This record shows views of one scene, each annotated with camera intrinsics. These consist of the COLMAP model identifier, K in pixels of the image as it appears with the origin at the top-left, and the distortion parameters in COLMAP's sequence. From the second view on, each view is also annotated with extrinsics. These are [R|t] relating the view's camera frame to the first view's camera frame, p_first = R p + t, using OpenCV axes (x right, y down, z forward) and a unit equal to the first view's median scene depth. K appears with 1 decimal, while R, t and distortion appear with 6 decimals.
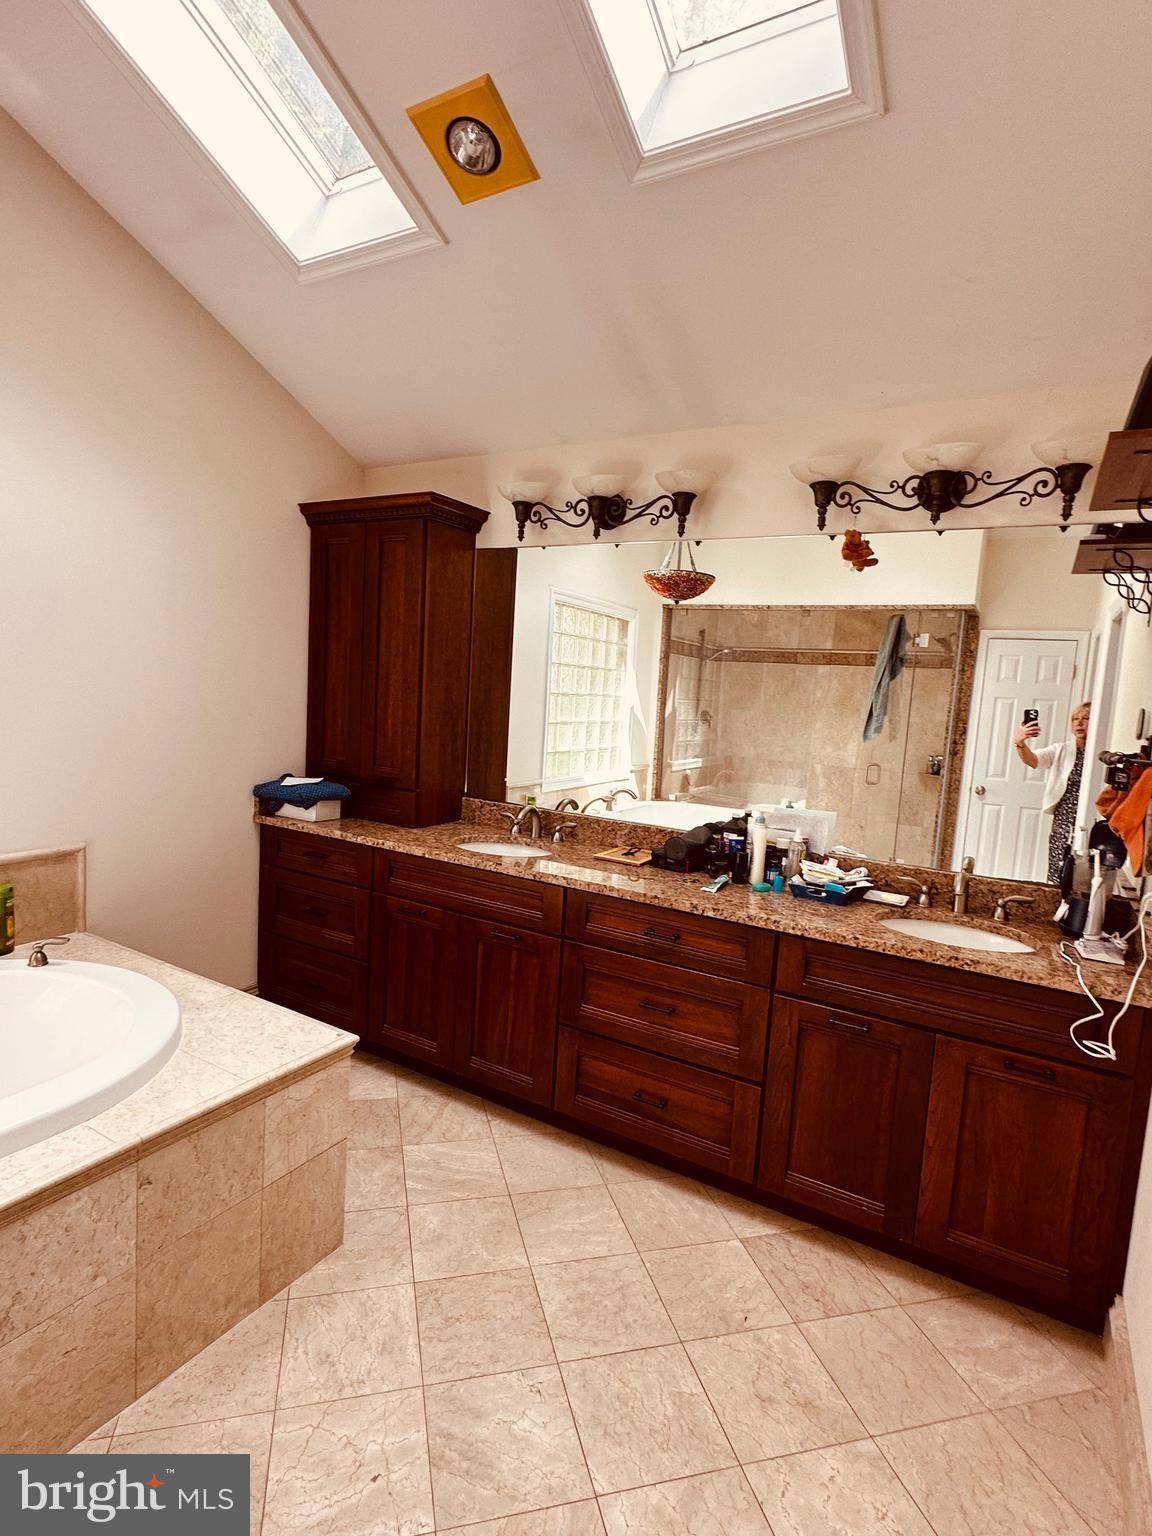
lens RADIAL K [[790.2, 0, 574.0], [0, 790.2, 769.6], [0, 0, 1]] dist [0.000280, -0.000160]
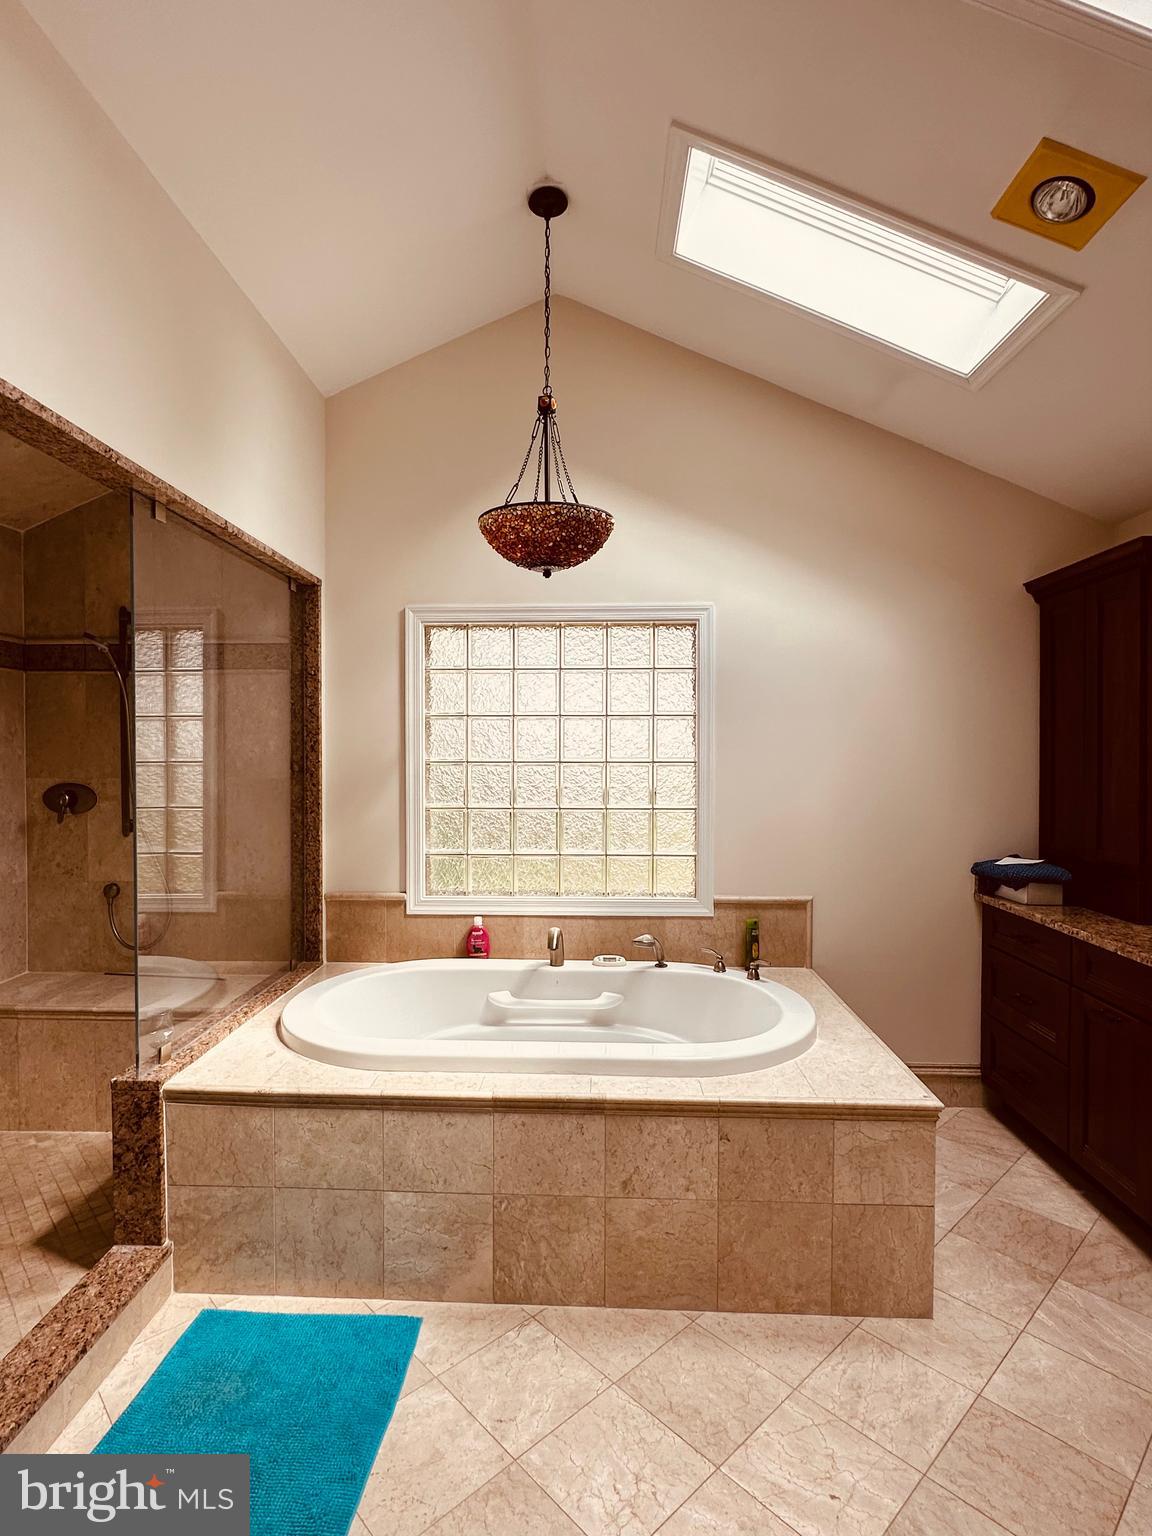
lens RADIAL K [[790.2, 0, 569.3], [0, 790.2, 773.2], [0, 0, 1]] dist [0.000280, -0.000160]
pose [[0.472054, -0.040143, -0.880655, 0.408654], [-0.064777, 0.994683, -0.080063, 0.030983], [0.879186, 0.094841, 0.466944, 0.077257]]
